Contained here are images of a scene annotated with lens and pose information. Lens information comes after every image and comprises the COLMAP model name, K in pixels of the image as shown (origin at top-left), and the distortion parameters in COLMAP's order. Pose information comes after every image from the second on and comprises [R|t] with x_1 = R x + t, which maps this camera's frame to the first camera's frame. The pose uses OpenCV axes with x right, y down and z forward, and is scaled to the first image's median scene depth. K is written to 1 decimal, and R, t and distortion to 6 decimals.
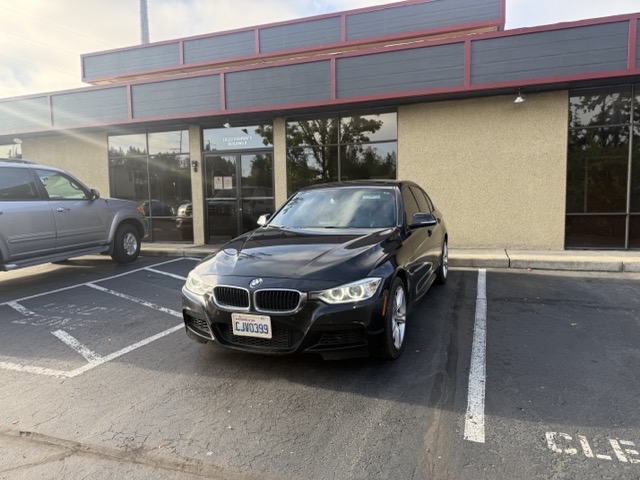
lens RADIAL K [[453.6, 0, 317.8], [0, 453.6, 241.3], [0, 0, 1]] dist [0.001339, -0.005743]
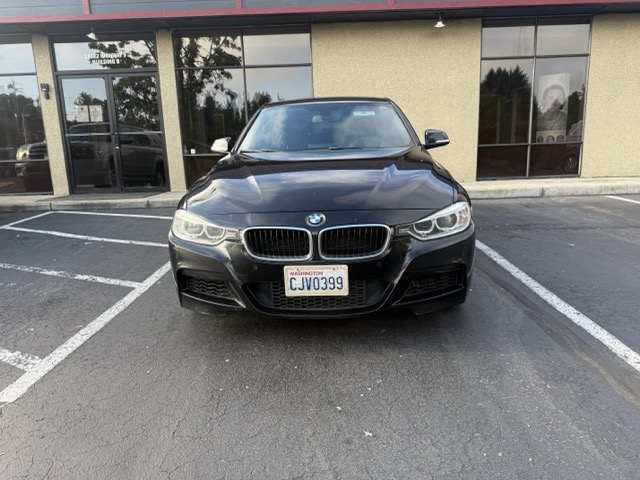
lens RADIAL K [[453.6, 0, 323.7], [0, 453.6, 241.2], [0, 0, 1]] dist [0.001339, -0.005743]
pose [[0.939001, -0.081221, 0.334185, -0.292335], [0.043188, 0.991868, 0.119717, 0.034805], [-0.341191, -0.097982, 0.934873, 0.284667]]
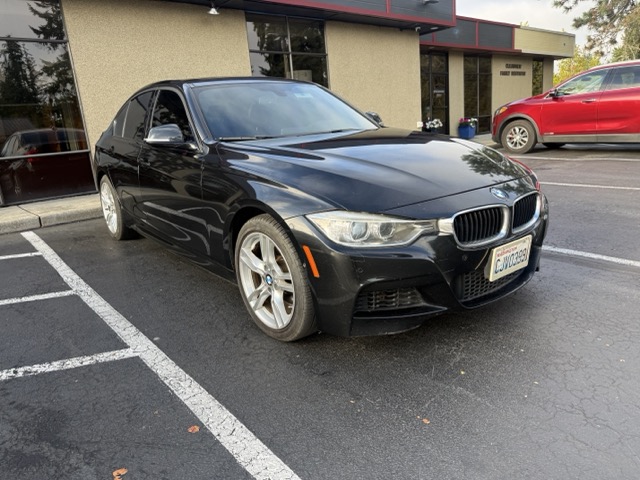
lens RADIAL K [[453.6, 0, 322.5], [0, 453.6, 232.8], [0, 0, 1]] dist [0.001339, -0.005743]
pose [[0.471805, -0.216850, 0.854620, -0.692170], [0.131757, 0.975741, 0.174844, -0.006527], [-0.871803, 0.030110, 0.488931, 0.735743]]
